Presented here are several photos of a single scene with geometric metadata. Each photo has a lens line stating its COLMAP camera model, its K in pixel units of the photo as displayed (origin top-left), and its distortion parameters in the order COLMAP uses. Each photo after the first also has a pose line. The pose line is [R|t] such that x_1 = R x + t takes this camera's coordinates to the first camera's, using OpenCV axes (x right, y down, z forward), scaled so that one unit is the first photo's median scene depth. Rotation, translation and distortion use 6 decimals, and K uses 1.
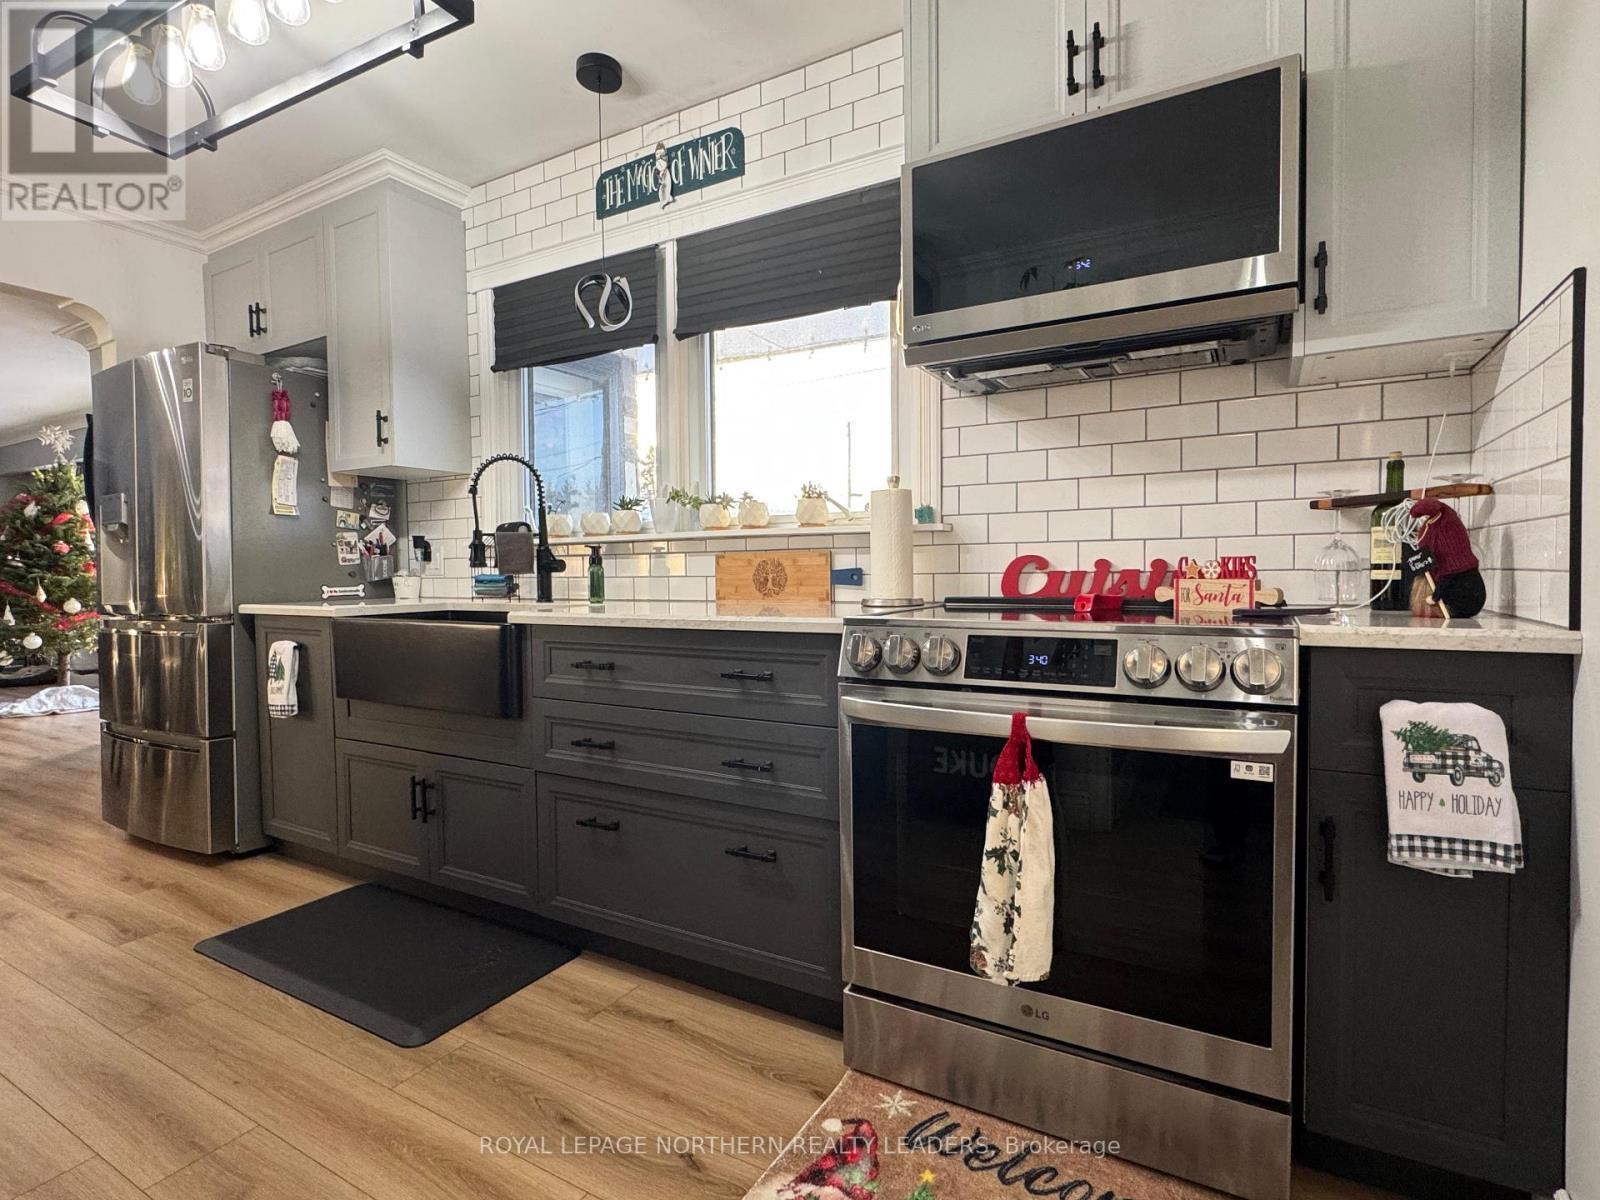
lens RADIAL K [[809.3, 0, 794.2], [0, 809.3, 597.3], [0, 0, 1]] dist [-0.000731, -0.001954]
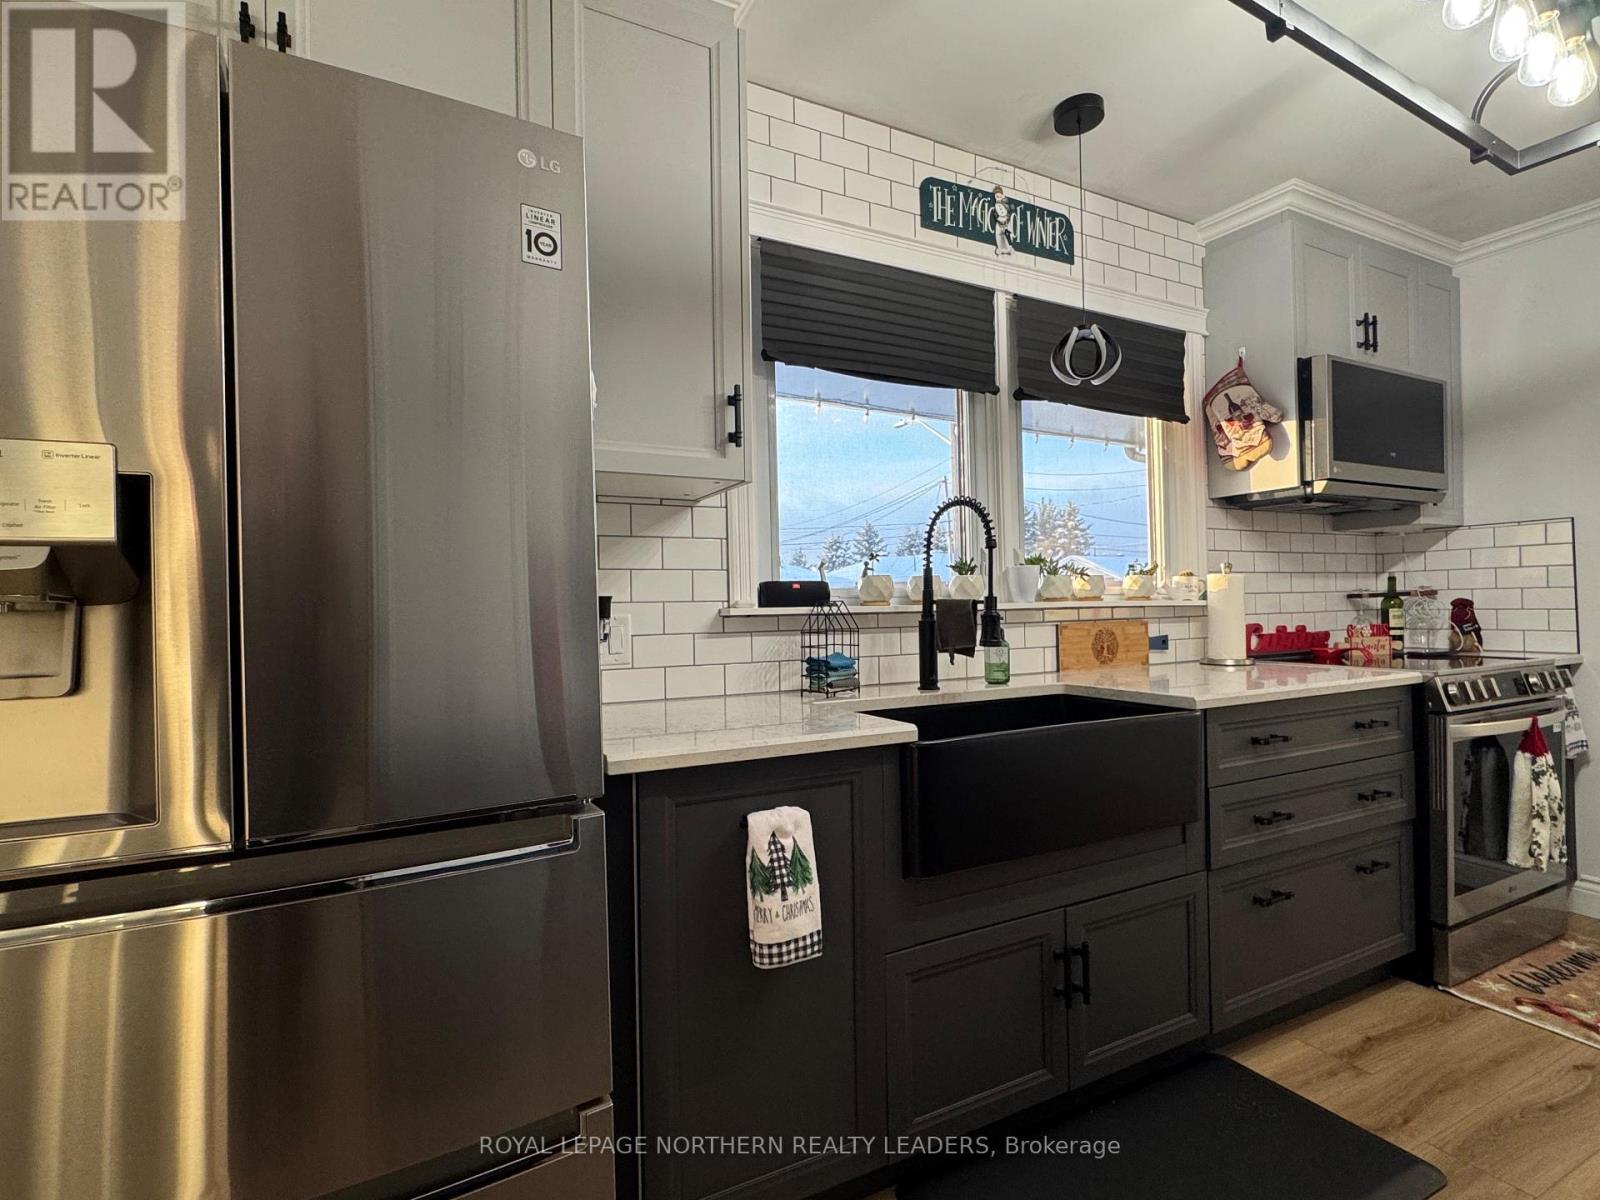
lens RADIAL K [[809.3, 0, 795.6], [0, 809.3, 597.7], [0, 0, 1]] dist [-0.000731, -0.001954]
pose [[0.528731, 0.010039, 0.848730, -1.117512], [0.039201, 0.998574, -0.036232, -0.063291], [-0.847884, 0.052428, 0.527584, 0.755070]]
